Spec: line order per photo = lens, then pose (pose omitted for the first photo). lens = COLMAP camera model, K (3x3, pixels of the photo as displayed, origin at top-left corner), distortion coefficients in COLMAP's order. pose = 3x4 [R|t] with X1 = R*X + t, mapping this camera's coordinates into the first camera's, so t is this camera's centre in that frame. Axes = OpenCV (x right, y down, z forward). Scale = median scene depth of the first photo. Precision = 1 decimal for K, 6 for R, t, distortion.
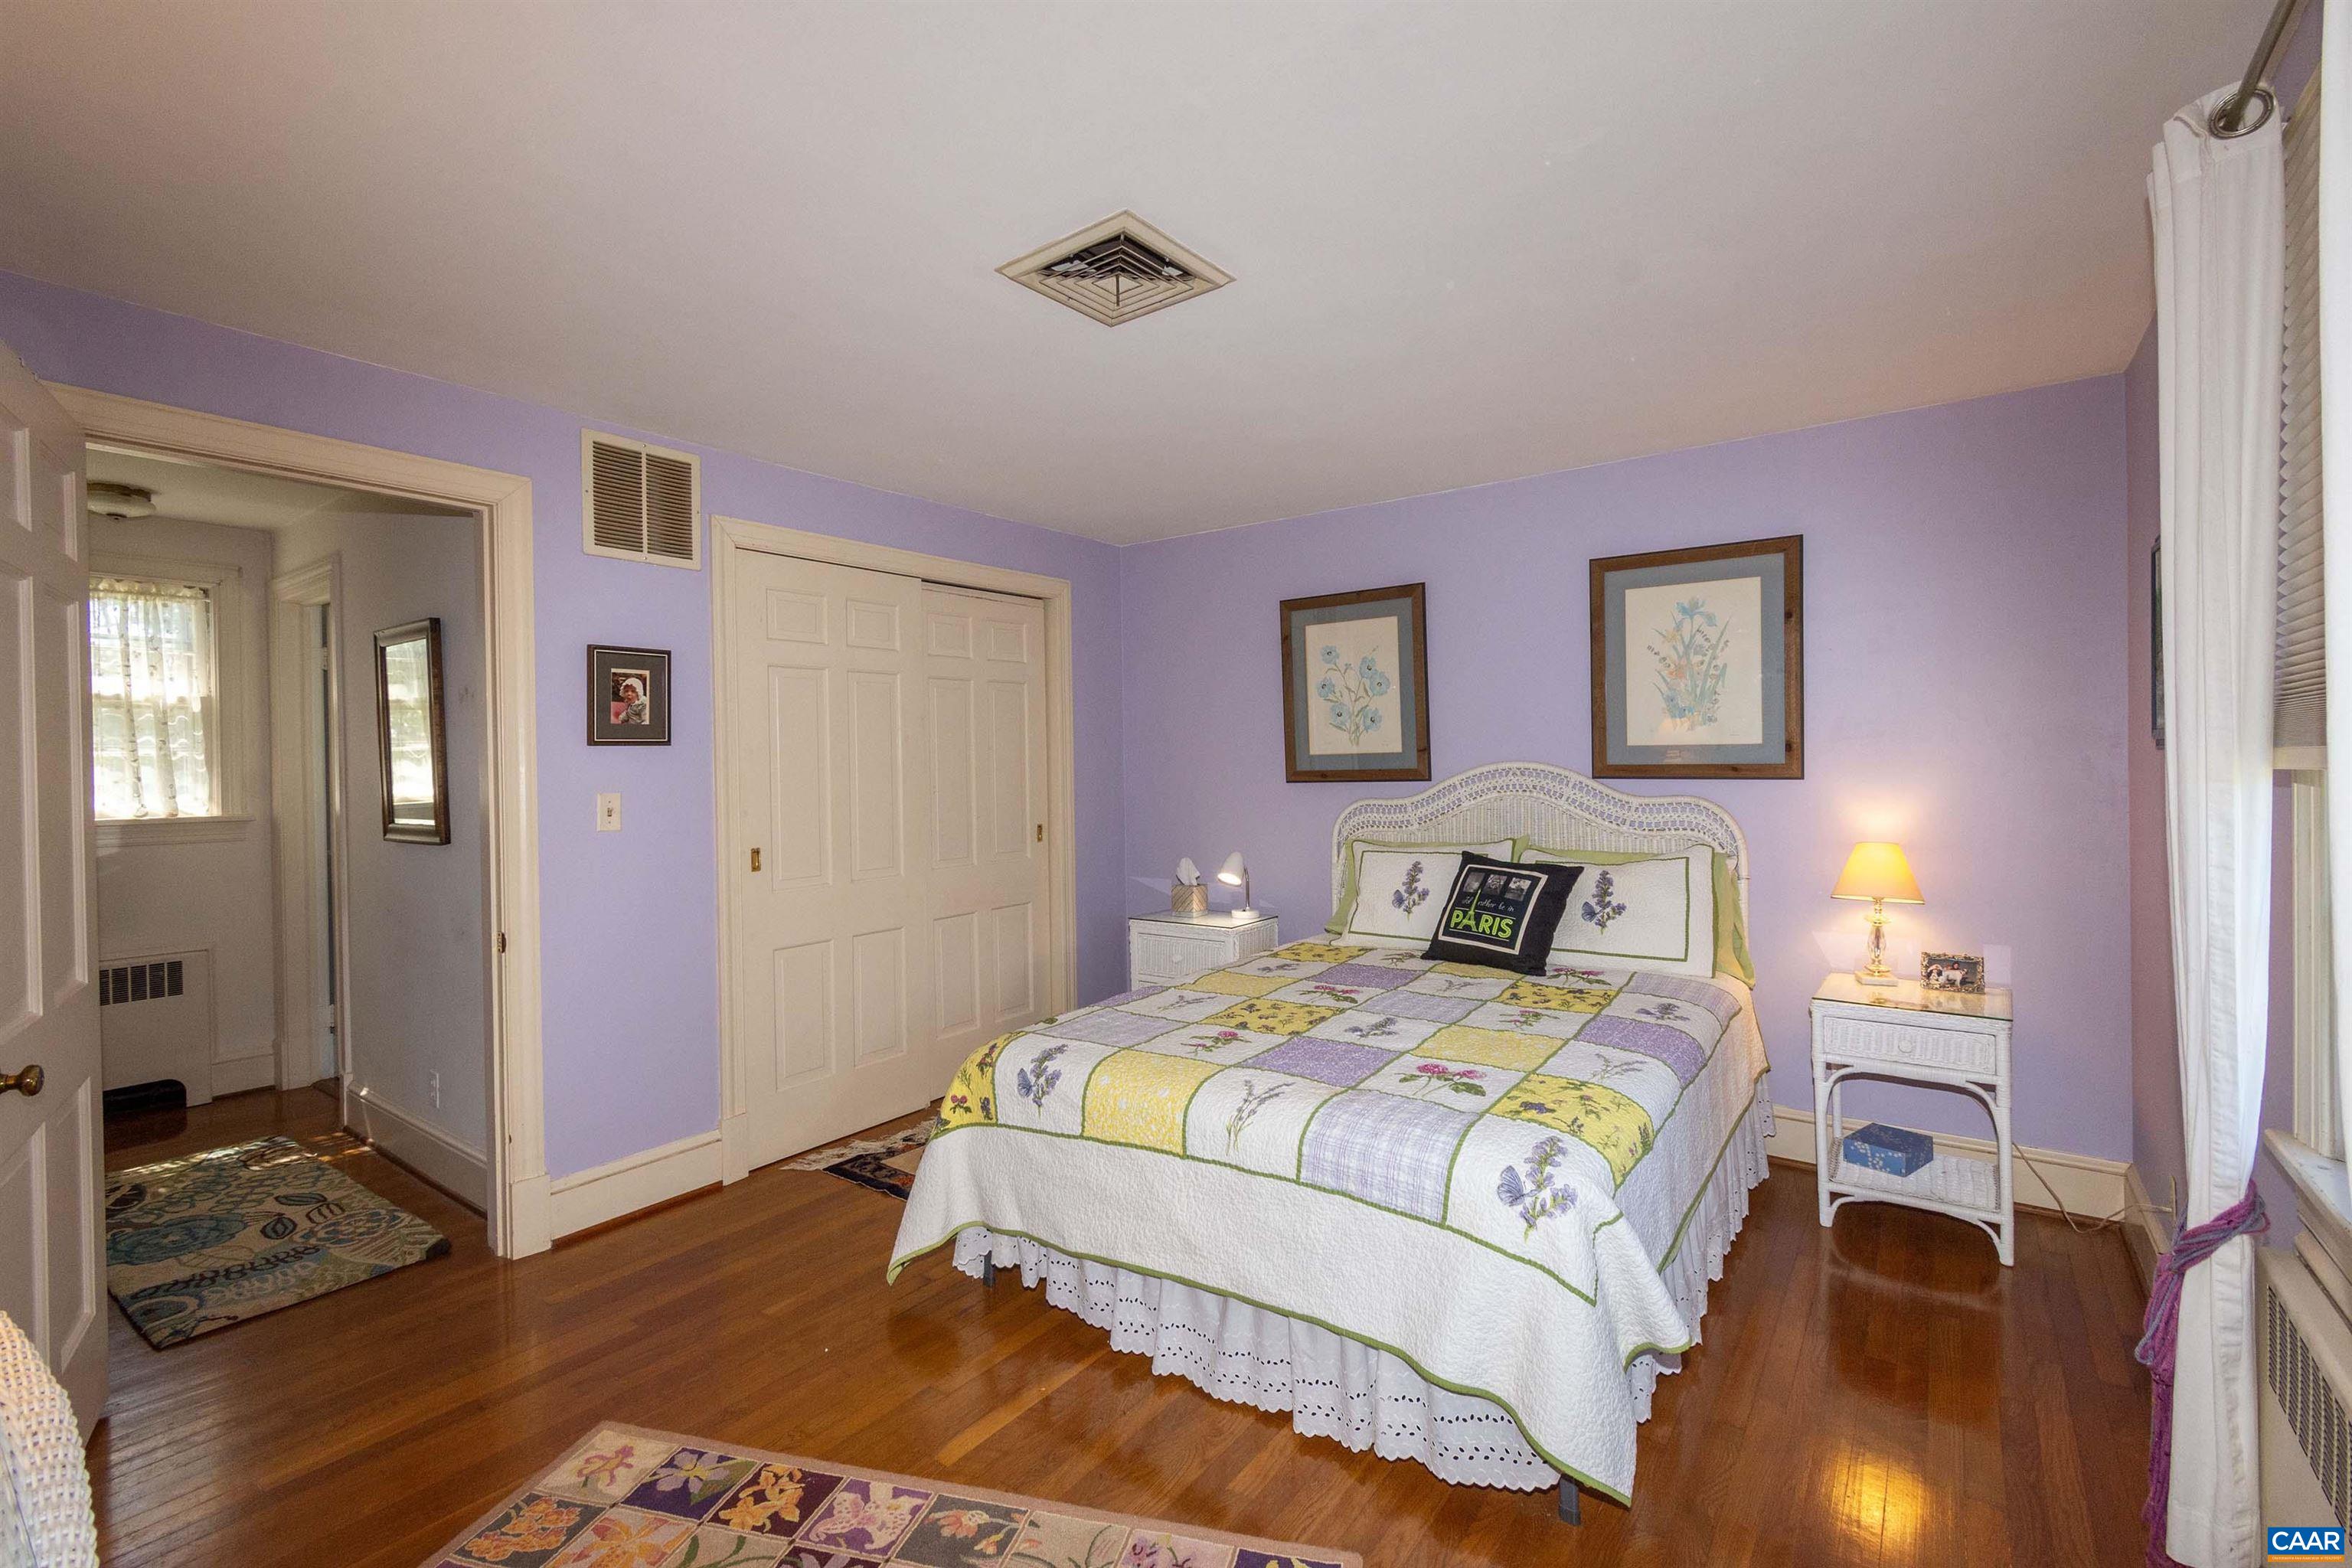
lens RADIAL K [[1038.7, 0, 1184.7], [0, 1038.7, 784.7], [0, 0, 1]] dist [0.003766, -0.001543]
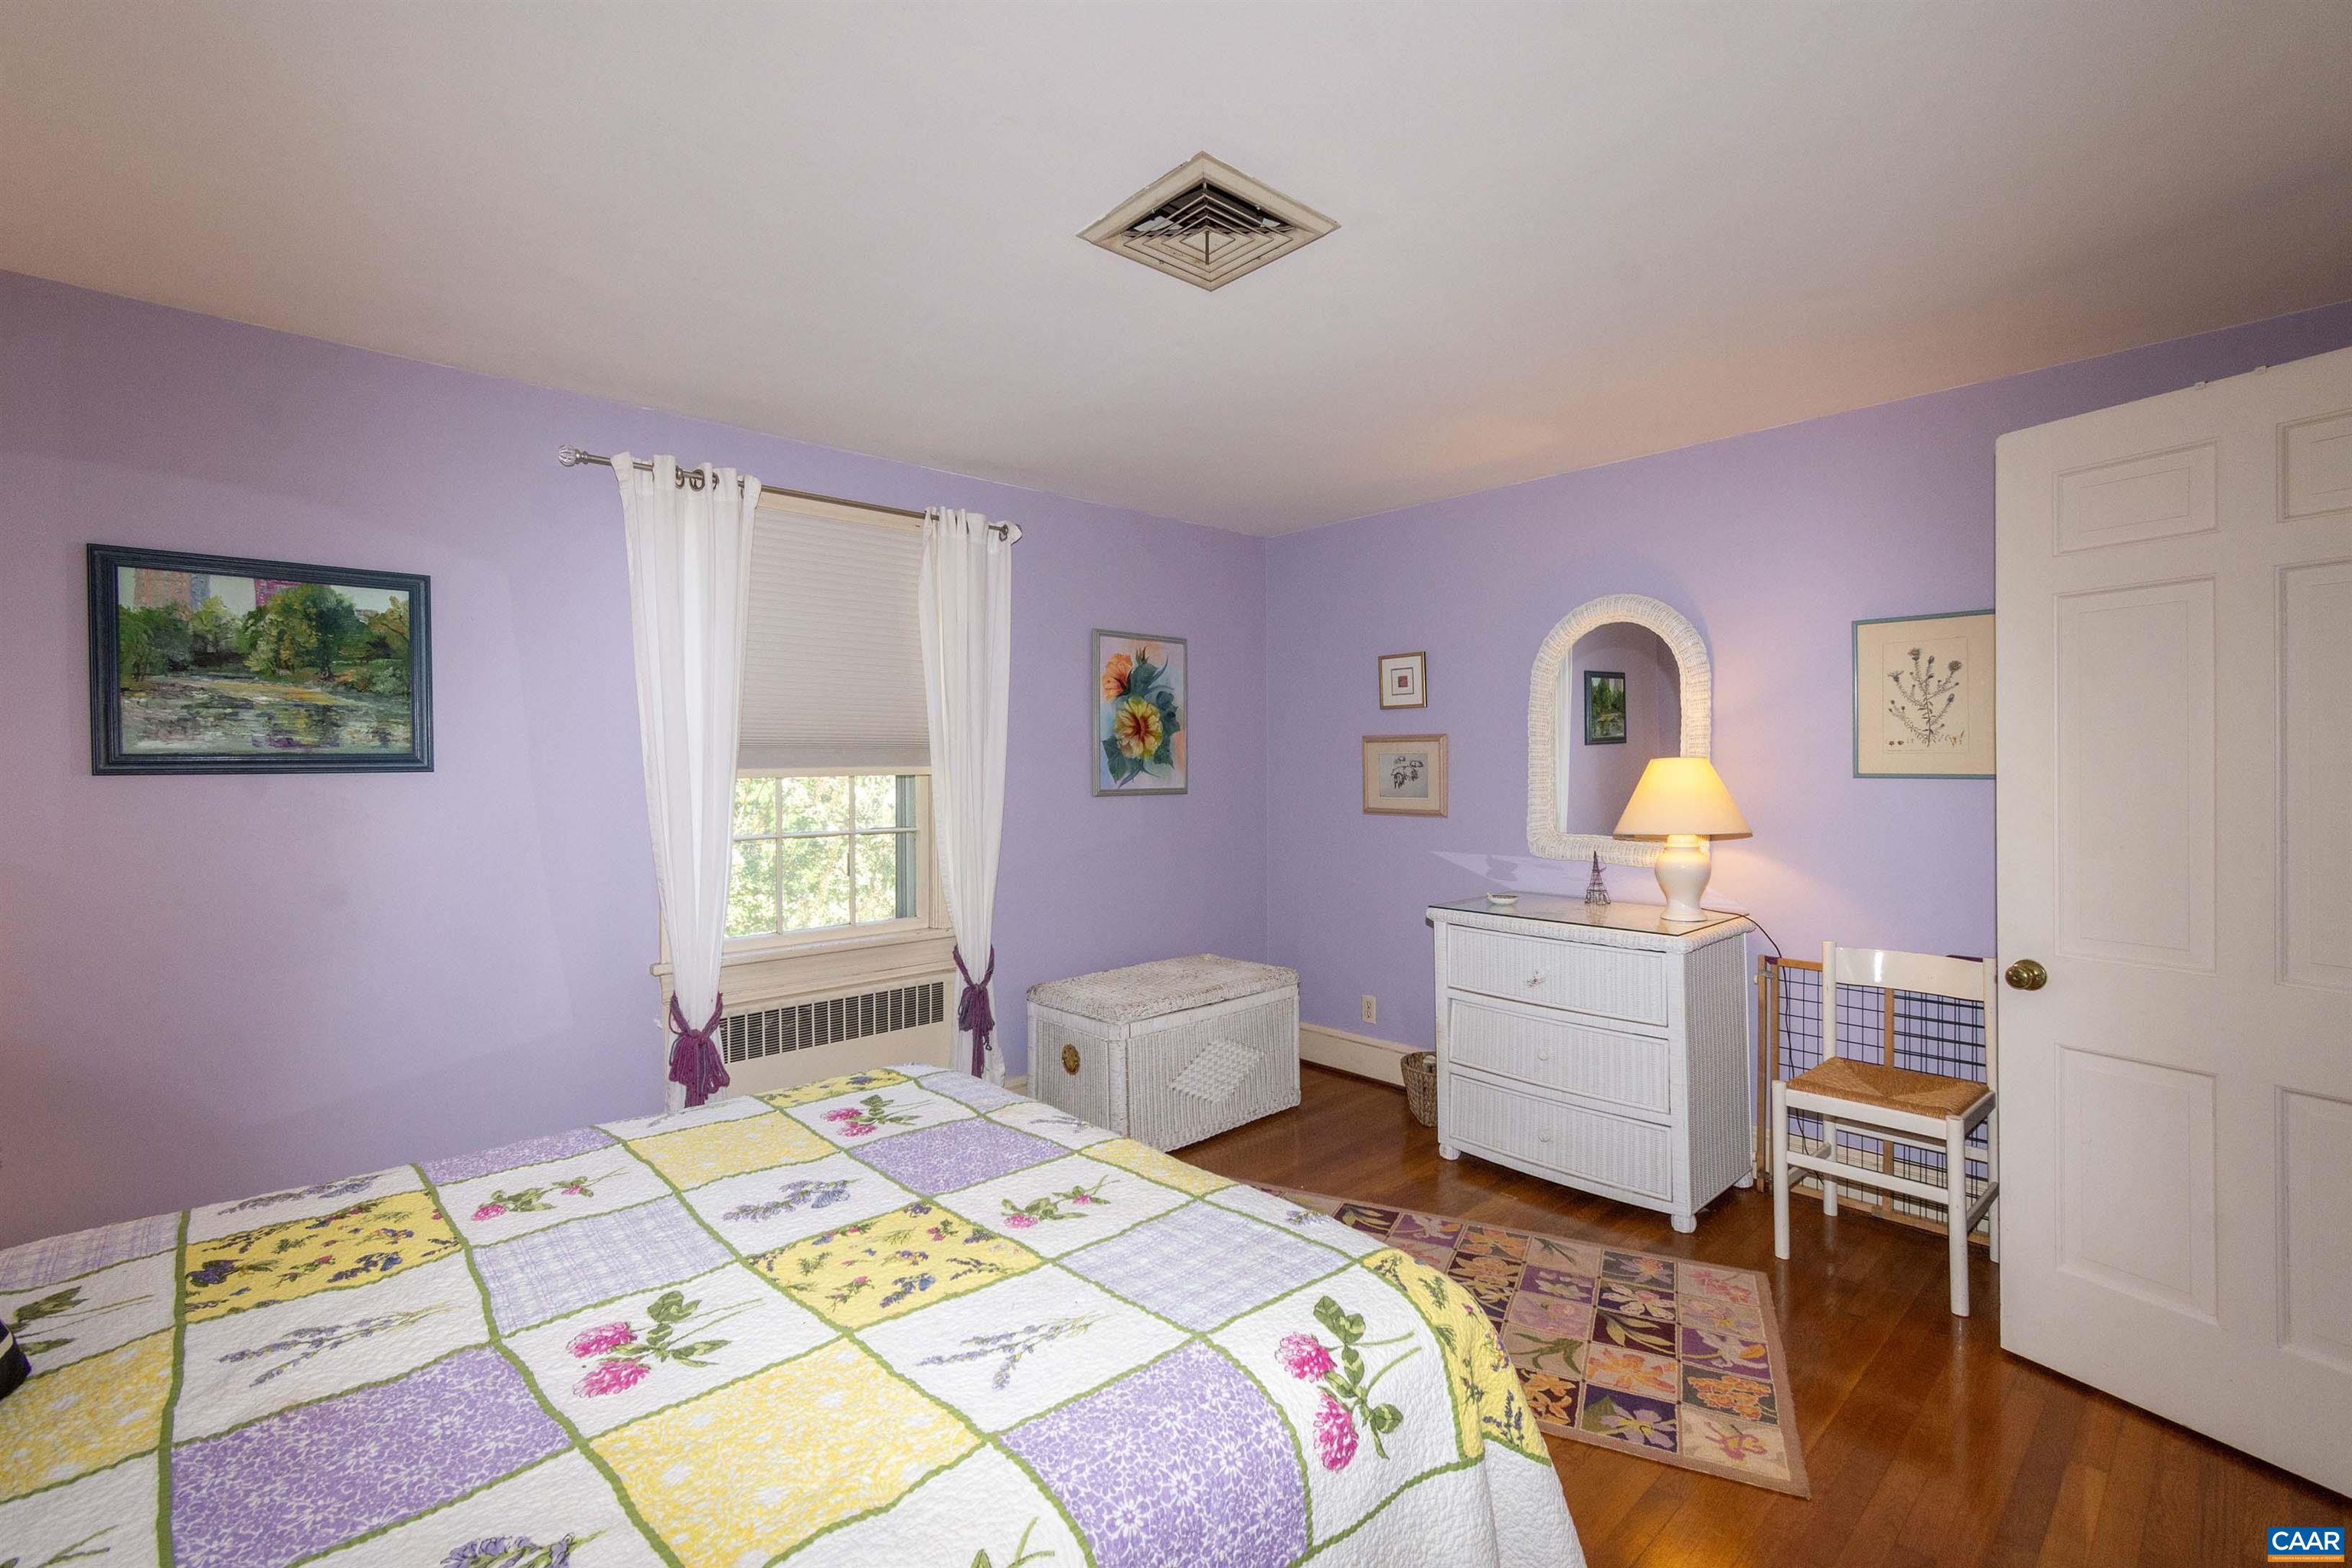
lens RADIAL K [[1038.7, 0, 1187.1], [0, 1038.7, 779.5], [0, 0, 1]] dist [0.003766, -0.001543]
pose [[-0.983485, 0.018457, 0.180048, -0.133165], [0.024820, 0.999142, 0.033156, -0.025879], [-0.179281, 0.037077, -0.983099, 1.253507]]
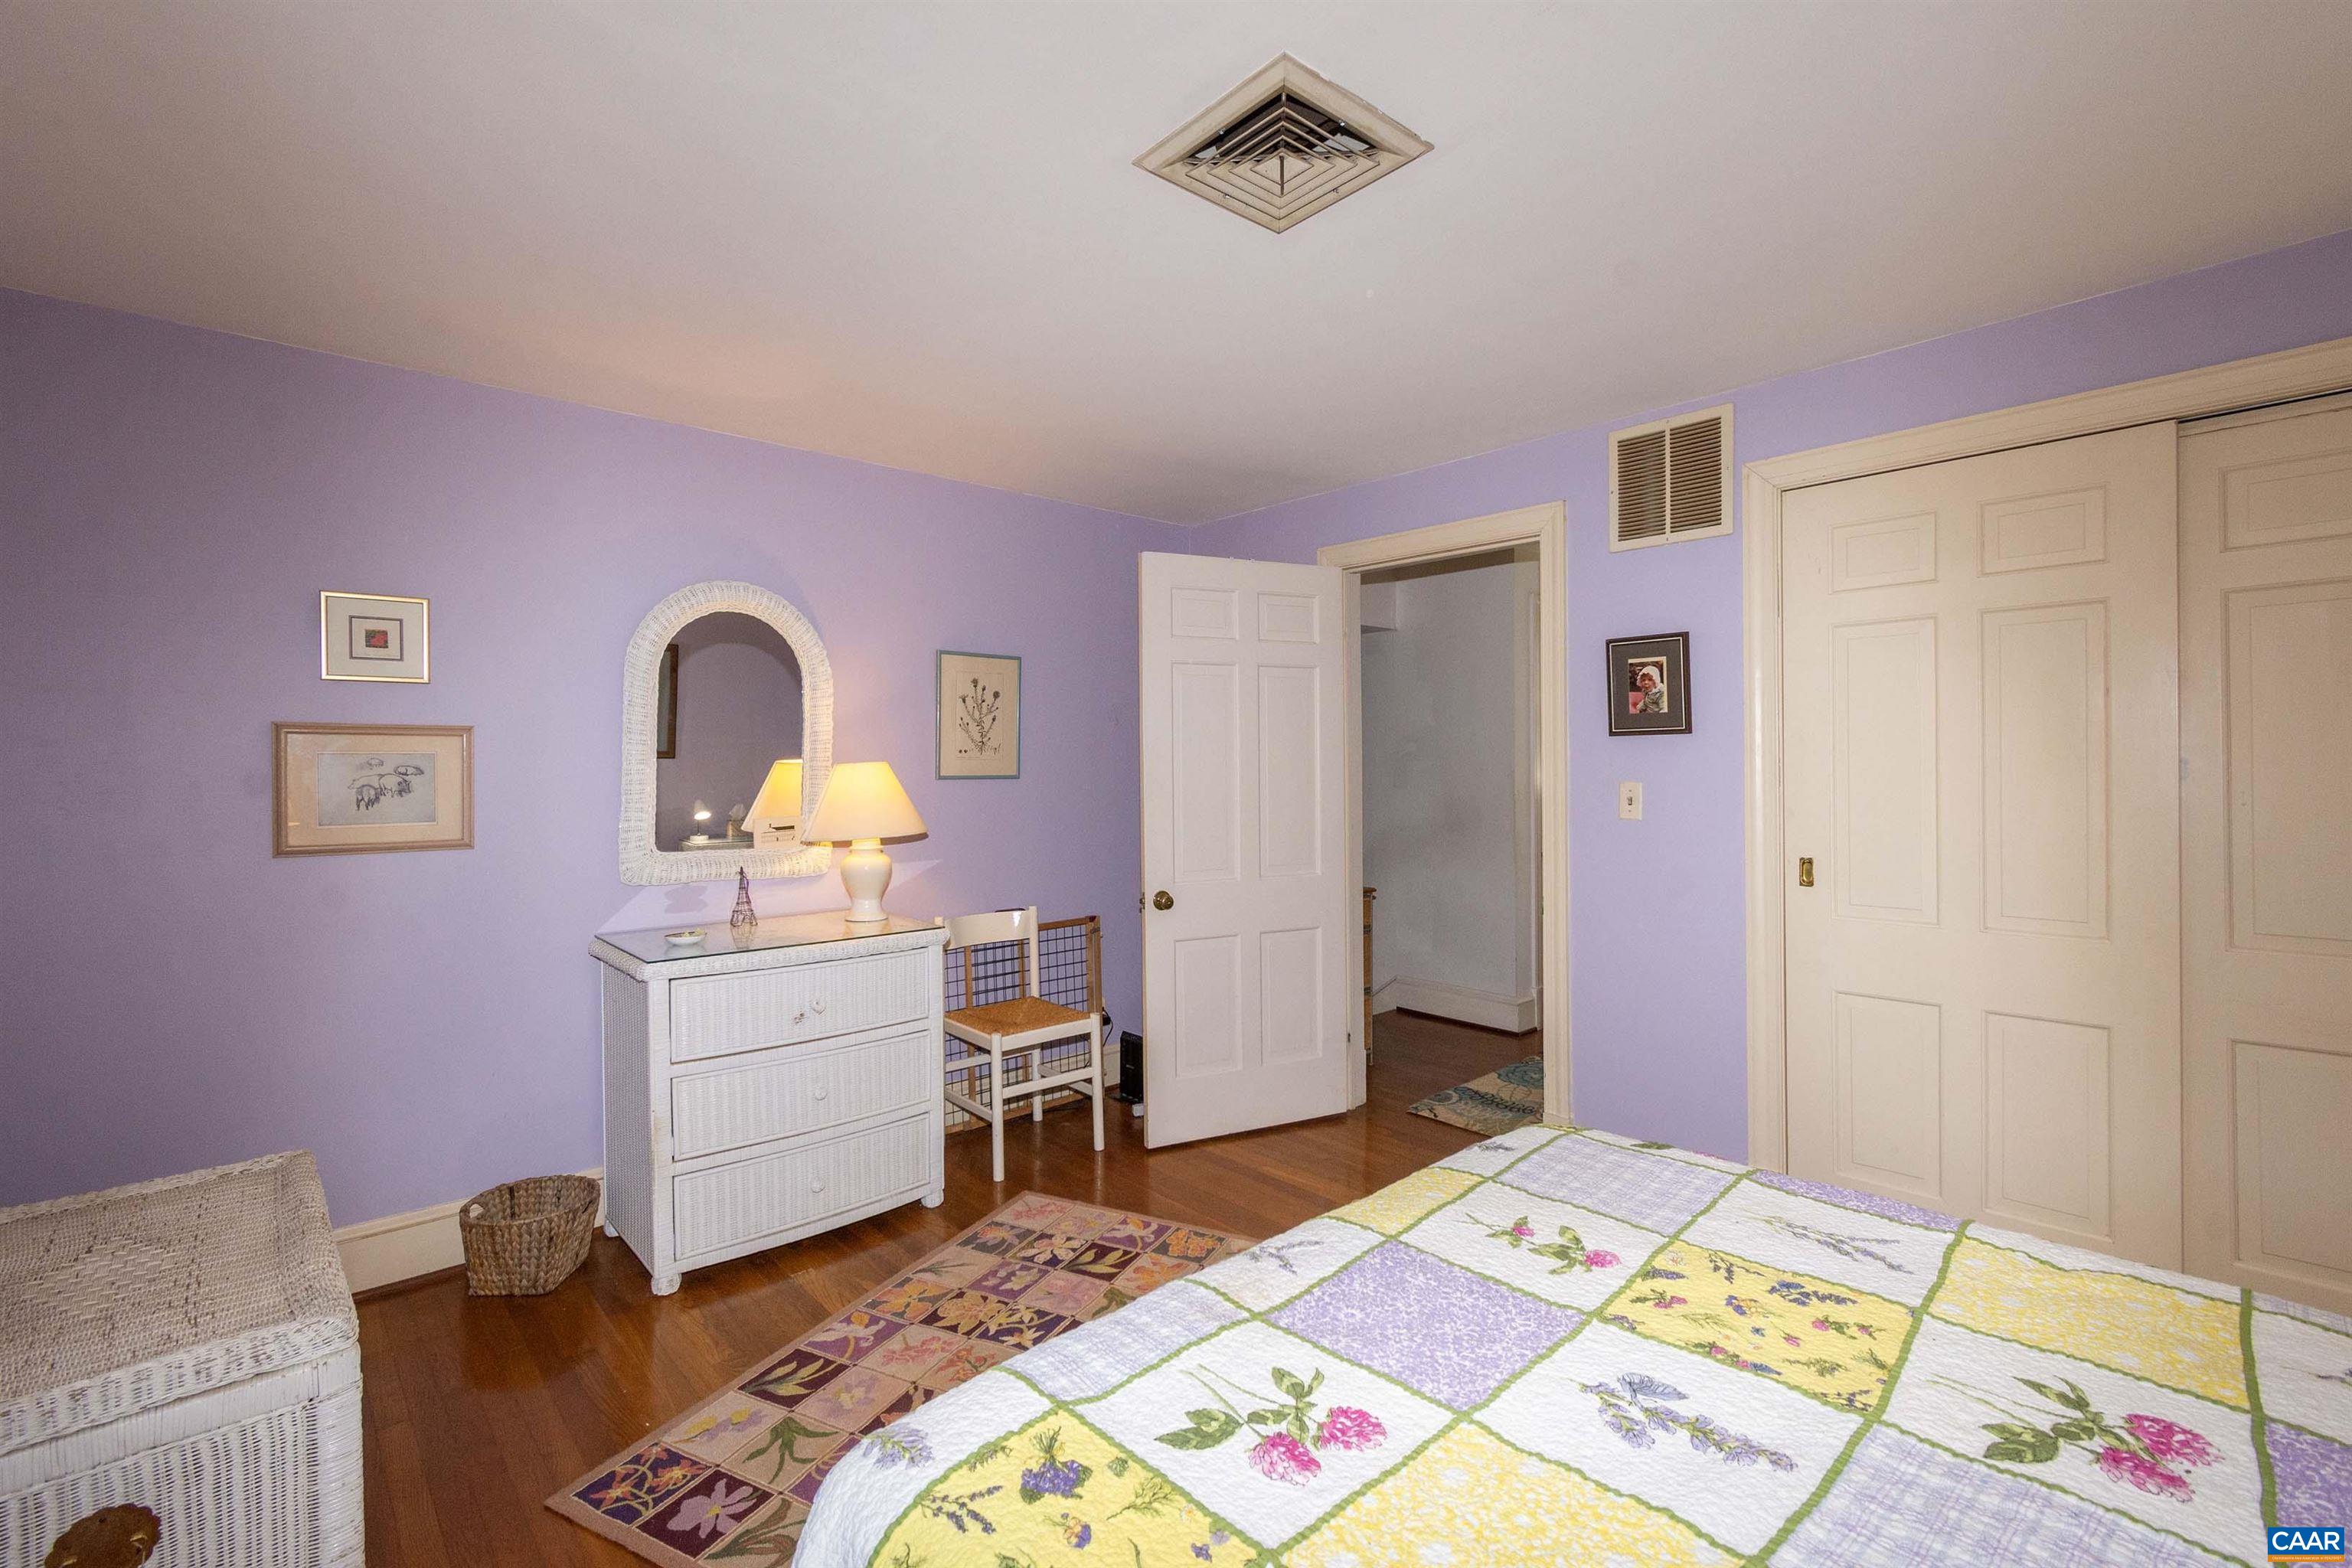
lens RADIAL K [[1038.7, 0, 1168.9], [0, 1038.7, 778.6], [0, 0, 1]] dist [0.003766, -0.001543]
pose [[-0.204148, 0.030428, -0.978467, 0.493522], [-0.010569, 0.999390, 0.033284, -0.022777], [0.978883, 0.017136, -0.203702, 0.709533]]
